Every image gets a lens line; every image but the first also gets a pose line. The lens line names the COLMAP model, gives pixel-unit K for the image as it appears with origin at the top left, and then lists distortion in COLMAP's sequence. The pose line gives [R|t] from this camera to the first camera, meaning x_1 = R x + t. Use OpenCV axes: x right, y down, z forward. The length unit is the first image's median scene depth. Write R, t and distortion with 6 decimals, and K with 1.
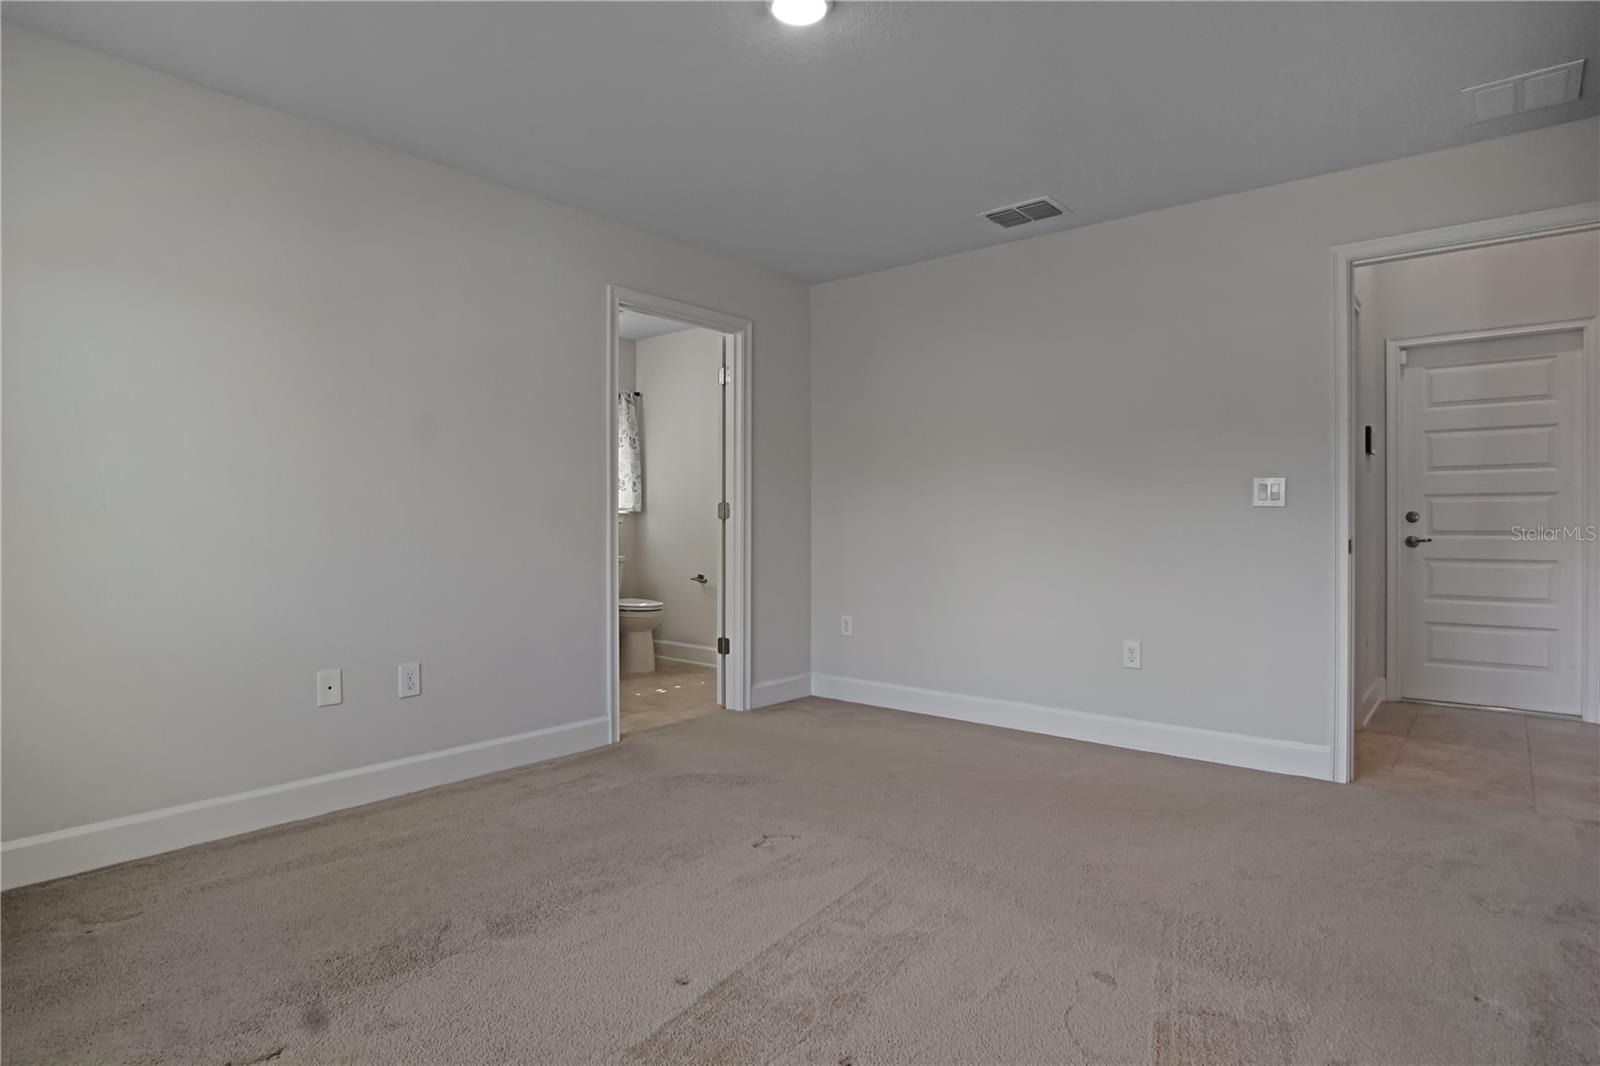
lens RADIAL K [[860.1, 0, 807.4], [0, 860.1, 517.0], [0, 0, 1]] dist [-0.027516, 0.006283]
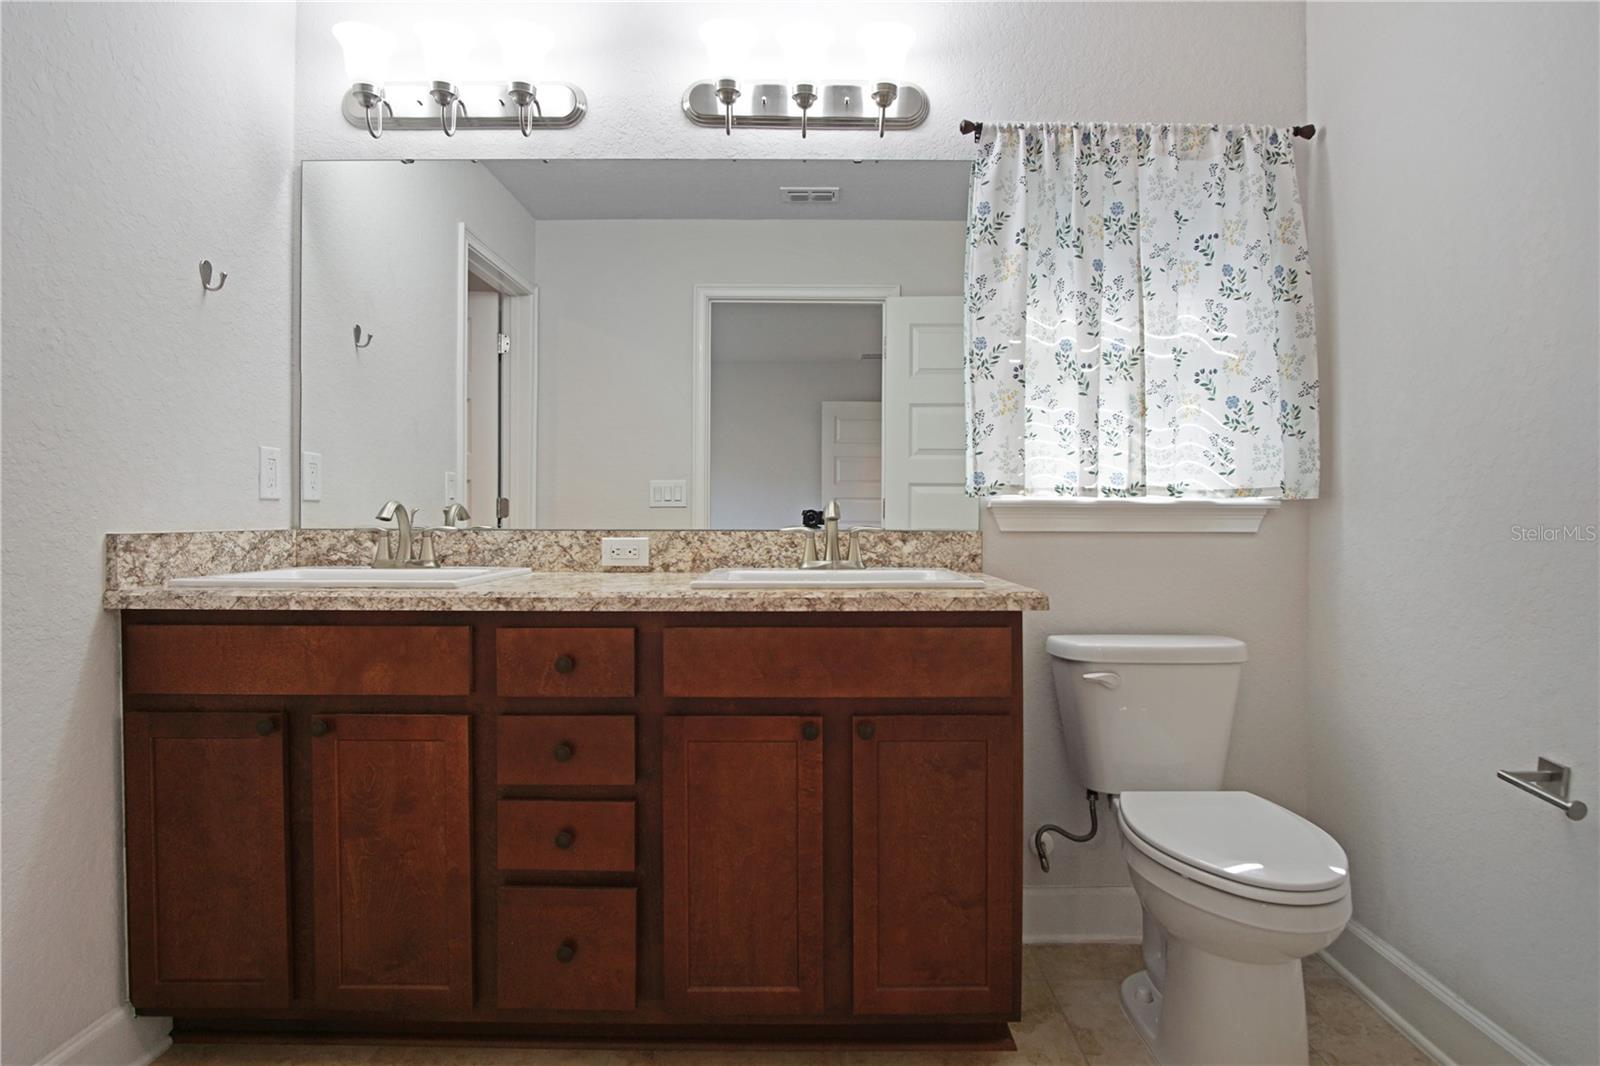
lens RADIAL K [[860.1, 0, 801.4], [0, 860.1, 532.4], [0, 0, 1]] dist [-0.027516, 0.006283]
pose [[0.640929, 0.006954, -0.767569, -0.075441], [-0.007638, 0.999967, 0.002682, 0.006424], [0.767563, 0.004144, 0.640961, 0.657177]]
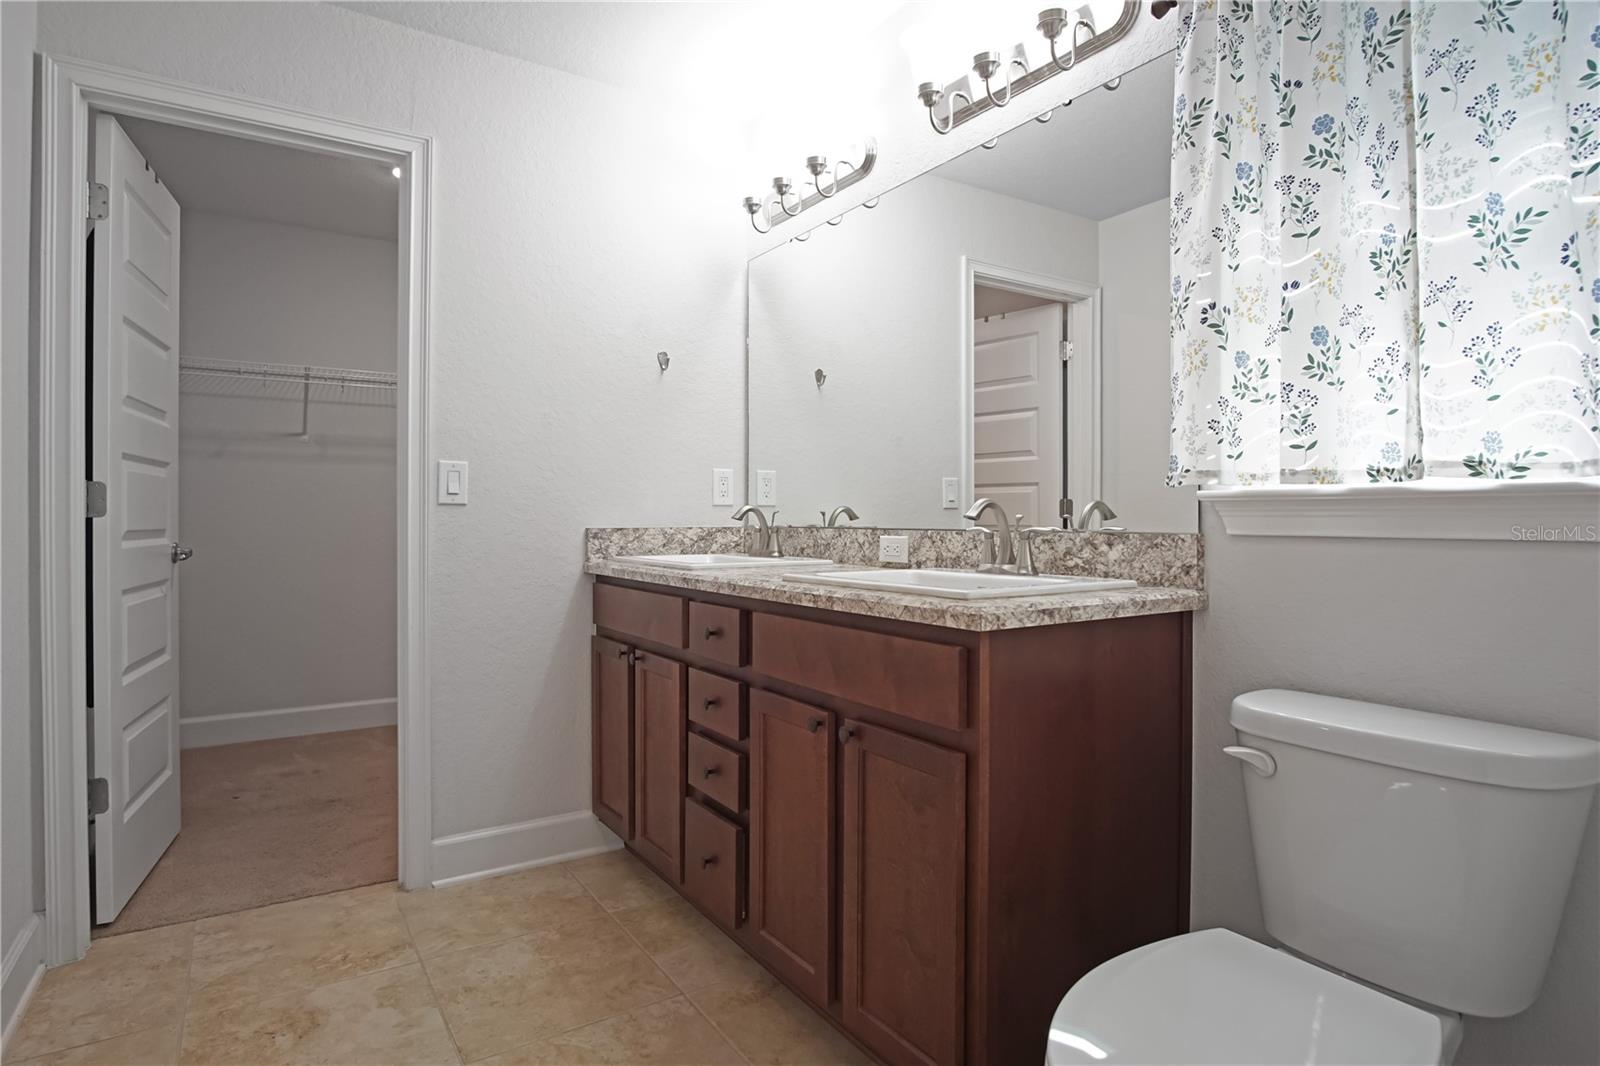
lens RADIAL K [[860.1, 0, 814.0], [0, 860.1, 528.3], [0, 0, 1]] dist [-0.027516, 0.006283]
pose [[-0.283499, 0.004093, -0.958964, -0.021093], [-0.014034, 0.999866, 0.008416, 0.004140], [0.958870, 0.015844, -0.283404, 0.879106]]
